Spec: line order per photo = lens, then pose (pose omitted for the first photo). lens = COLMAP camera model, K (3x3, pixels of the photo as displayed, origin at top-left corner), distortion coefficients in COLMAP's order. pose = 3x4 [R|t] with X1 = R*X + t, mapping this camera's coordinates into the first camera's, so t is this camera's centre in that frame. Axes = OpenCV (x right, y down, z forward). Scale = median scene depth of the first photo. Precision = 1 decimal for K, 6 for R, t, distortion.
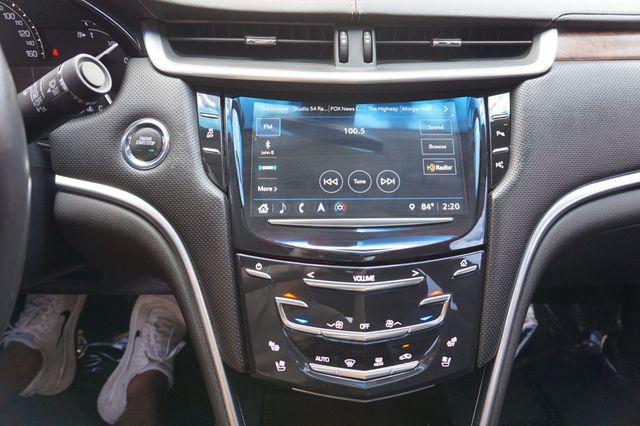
lens RADIAL K [[430.2, 0, 320.0], [0, 430.2, 213.0], [0, 0, 1]] dist [-0.036645, 0.029709]
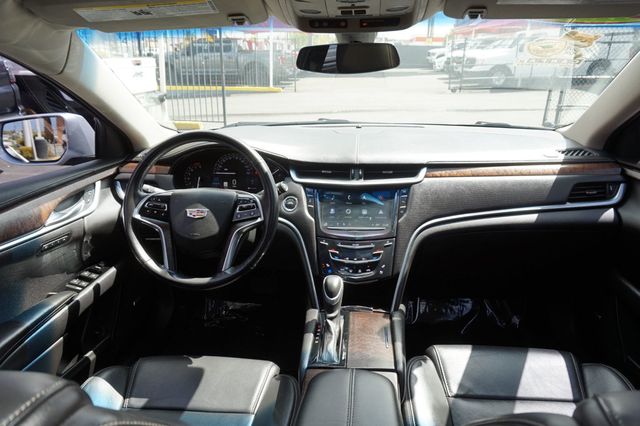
lens RADIAL K [[430.2, 0, 320.0], [0, 430.2, 213.0], [0, 0, 1]] dist [-0.036645, 0.029709]
pose [[0.989945, 0.012566, -0.140895, 0.276293], [-0.032892, 0.989193, -0.142884, 0.367401], [0.137577, 0.146082, 0.979659, -2.165376]]
